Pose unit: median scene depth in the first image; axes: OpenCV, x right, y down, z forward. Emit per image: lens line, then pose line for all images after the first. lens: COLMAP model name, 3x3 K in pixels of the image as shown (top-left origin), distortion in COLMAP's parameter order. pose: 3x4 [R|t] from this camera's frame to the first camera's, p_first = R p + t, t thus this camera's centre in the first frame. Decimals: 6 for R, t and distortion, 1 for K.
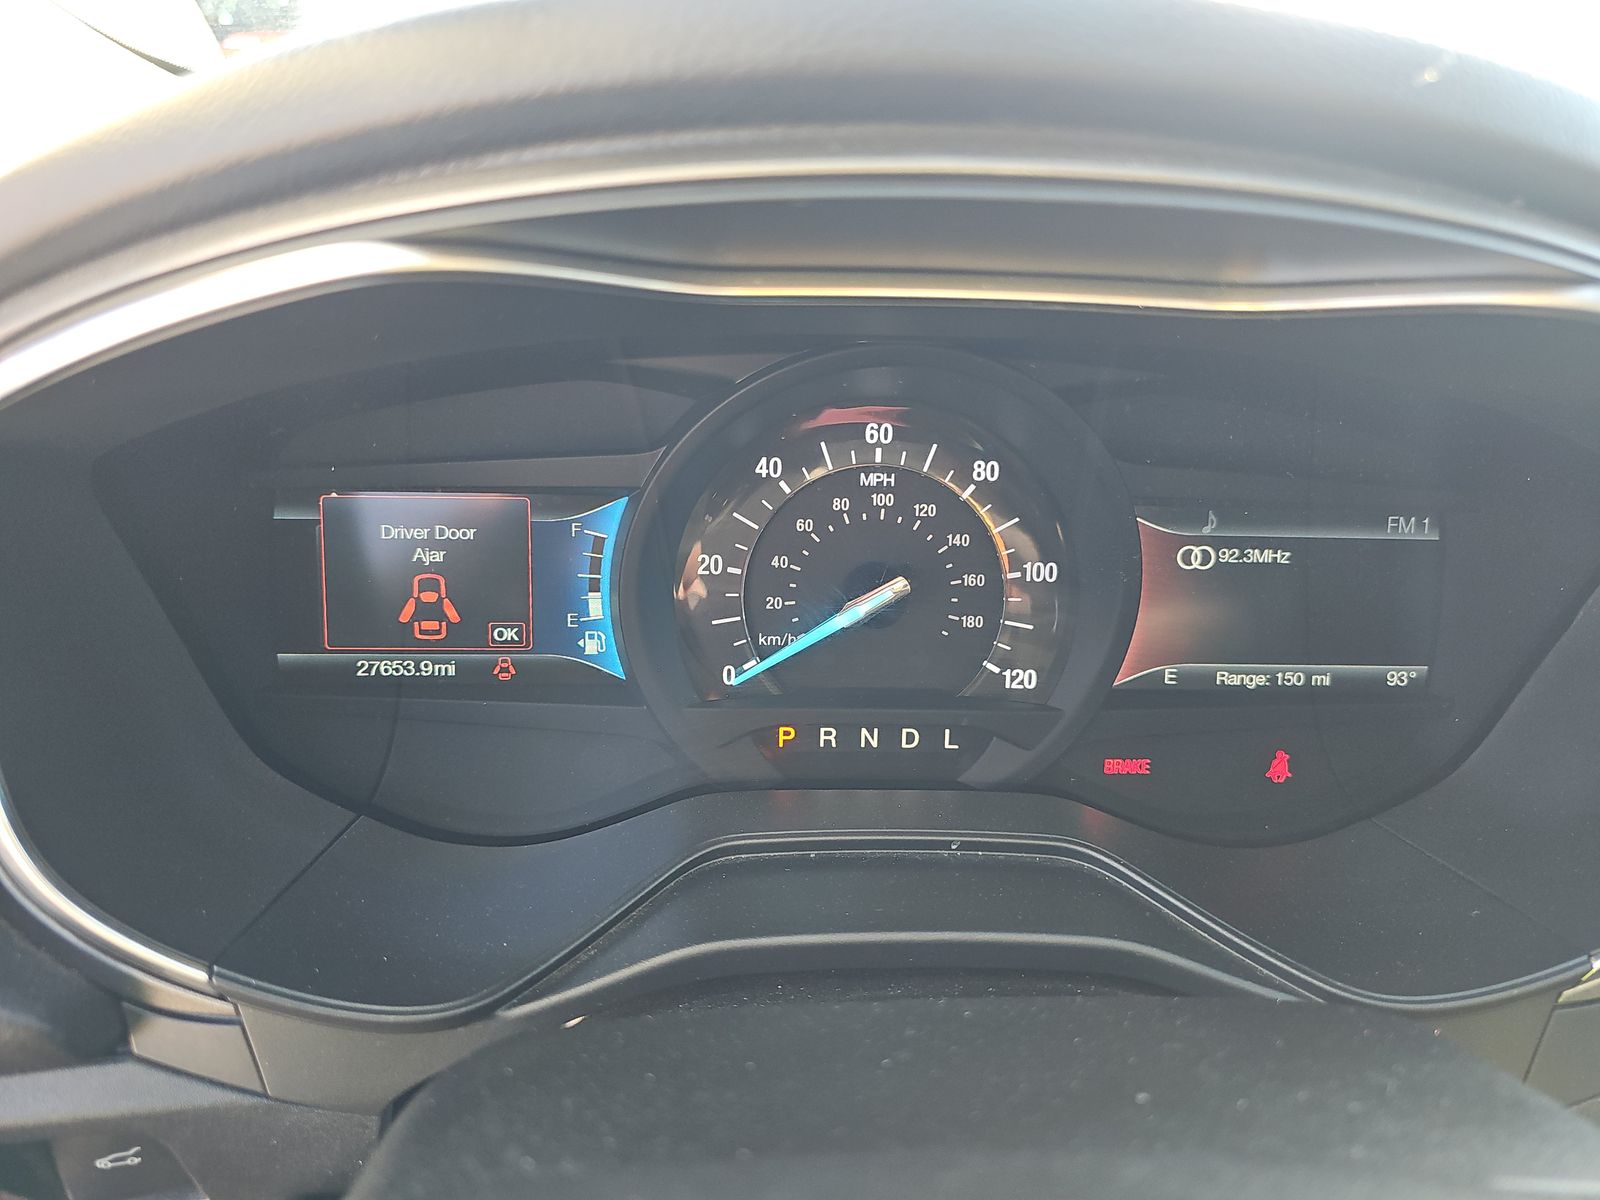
lens RADIAL K [[1045.7, 0, 816.1], [0, 1045.7, 604.1], [0, 0, 1]] dist [0.042710, -0.046594]
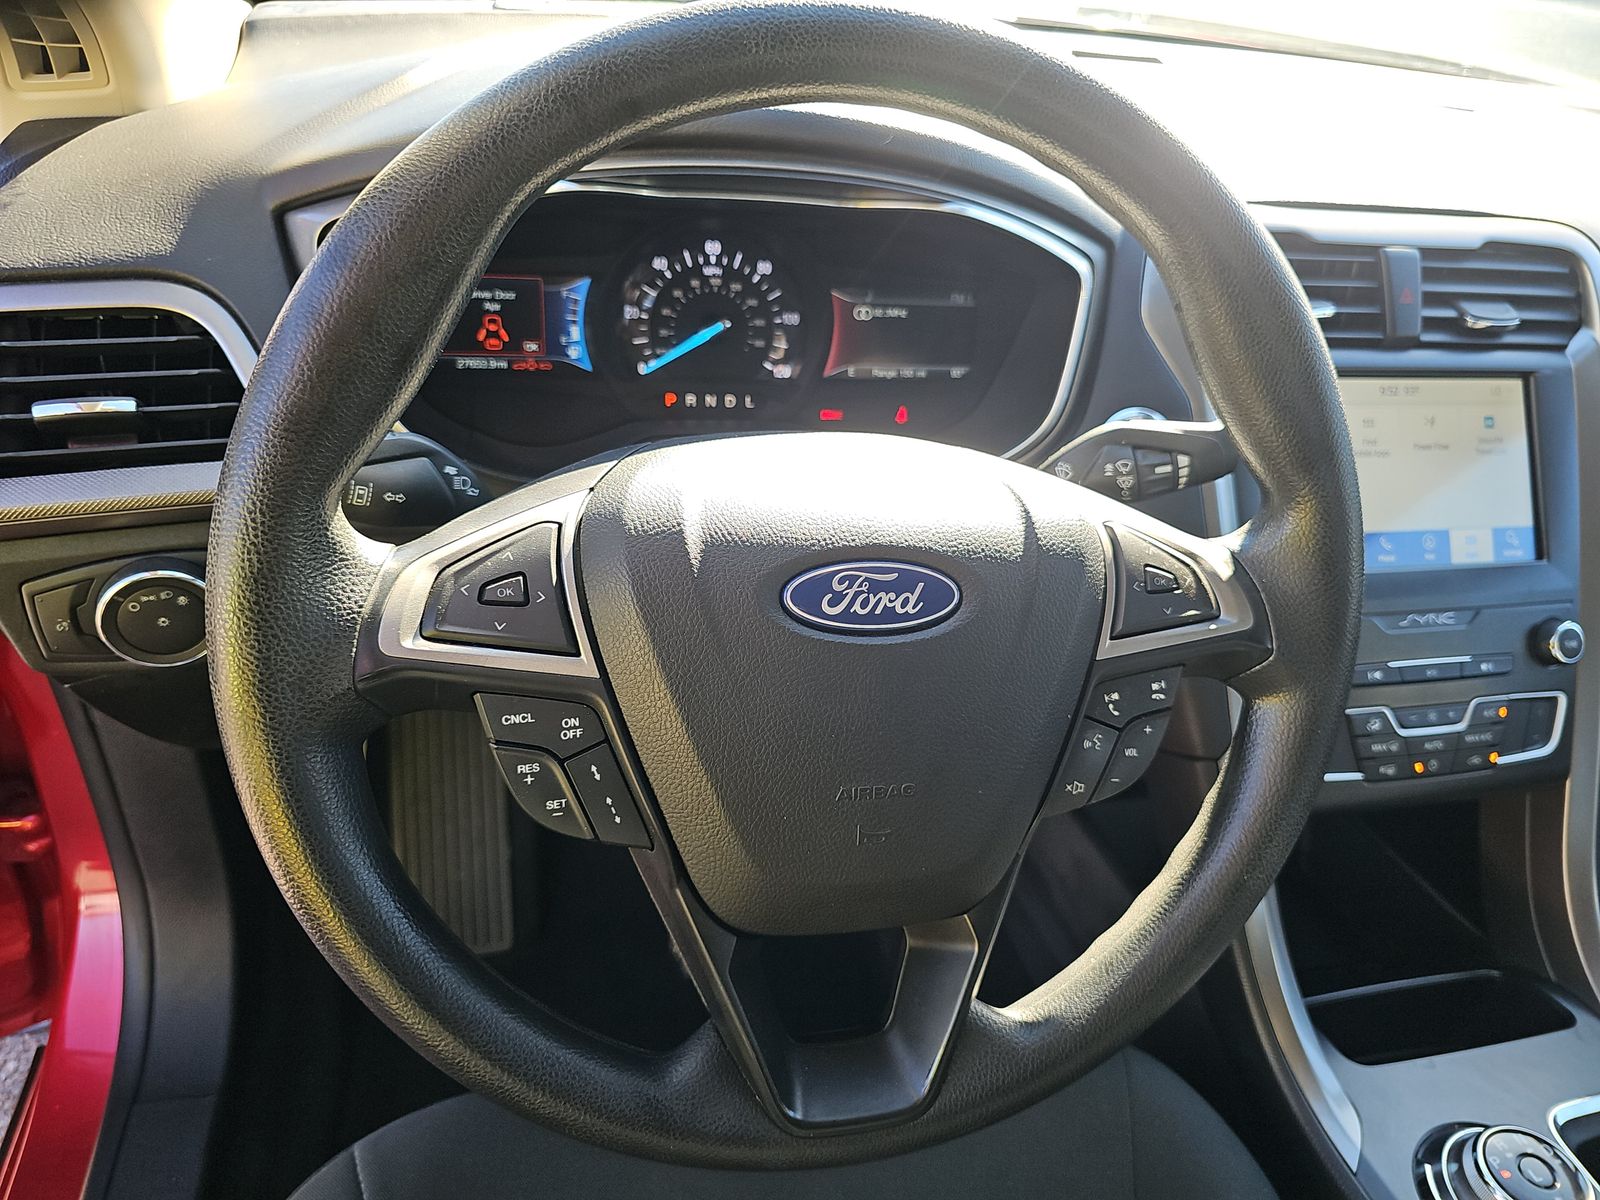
lens RADIAL K [[1045.7, 0, 804.6], [0, 1045.7, 595.6], [0, 0, 1]] dist [0.042710, -0.046594]
pose [[0.979351, -0.043165, 0.197504, -0.199054], [0.005096, 0.981900, 0.189330, 0.117429], [-0.202102, -0.184414, 0.961845, -1.137273]]
